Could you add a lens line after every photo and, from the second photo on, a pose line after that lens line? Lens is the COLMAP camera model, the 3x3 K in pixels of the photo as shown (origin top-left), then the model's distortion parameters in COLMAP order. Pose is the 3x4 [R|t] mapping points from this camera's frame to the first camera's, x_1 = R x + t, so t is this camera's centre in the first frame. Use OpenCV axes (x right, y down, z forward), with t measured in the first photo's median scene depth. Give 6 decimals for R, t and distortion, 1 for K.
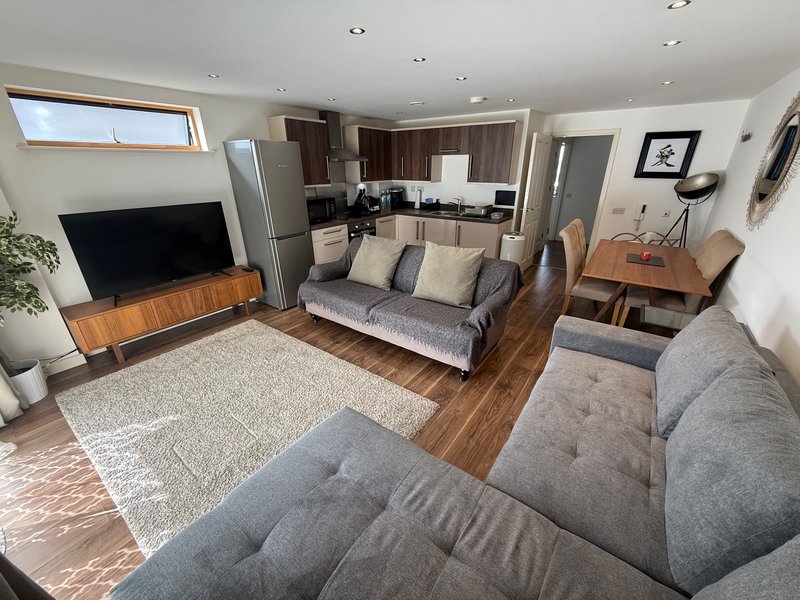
lens RADIAL K [[318.4, 0, 400.1], [0, 318.4, 301.5], [0, 0, 1]] dist [0.002245, 0.000010]
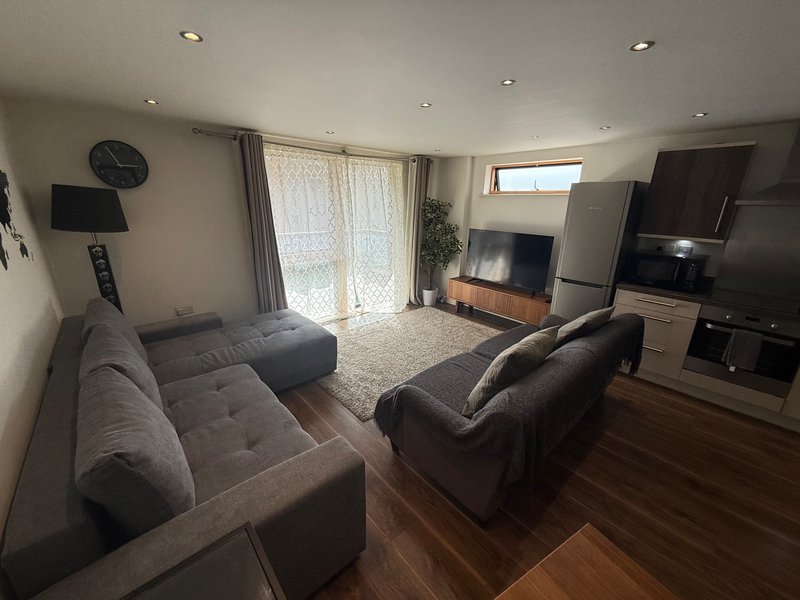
lens RADIAL K [[318.4, 0, 399.6], [0, 318.4, 300.0], [0, 0, 1]] dist [0.002245, 0.000010]
pose [[-0.217376, 0.290577, -0.931833, 0.606453], [-0.404495, 0.842014, 0.356928, -0.276647], [0.888331, 0.454509, -0.065496, 0.621236]]
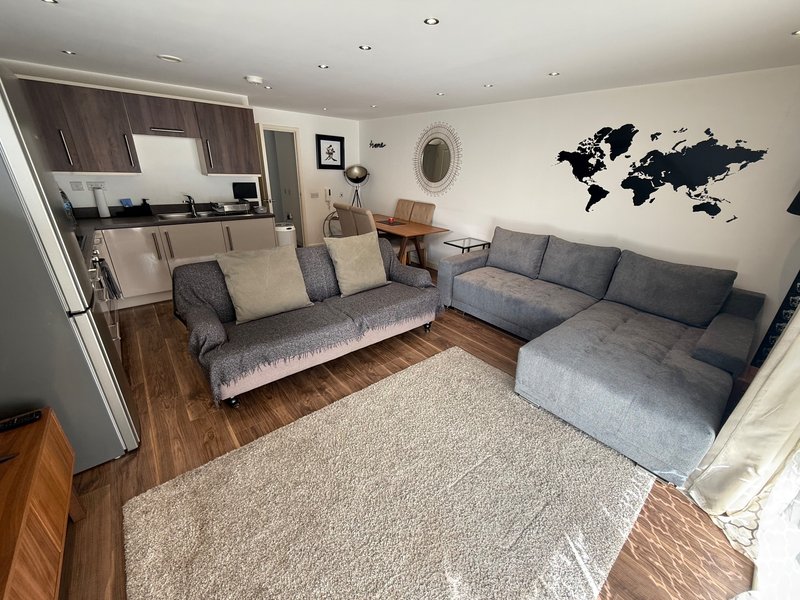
lens RADIAL K [[318.4, 0, 397.9], [0, 318.4, 301.7], [0, 0, 1]] dist [0.002245, 0.000010]
pose [[0.247826, -0.371668, 0.894676, -0.598654], [0.349196, 0.895679, 0.275357, -0.160313], [-0.903684, 0.244177, 0.351758, 0.416536]]
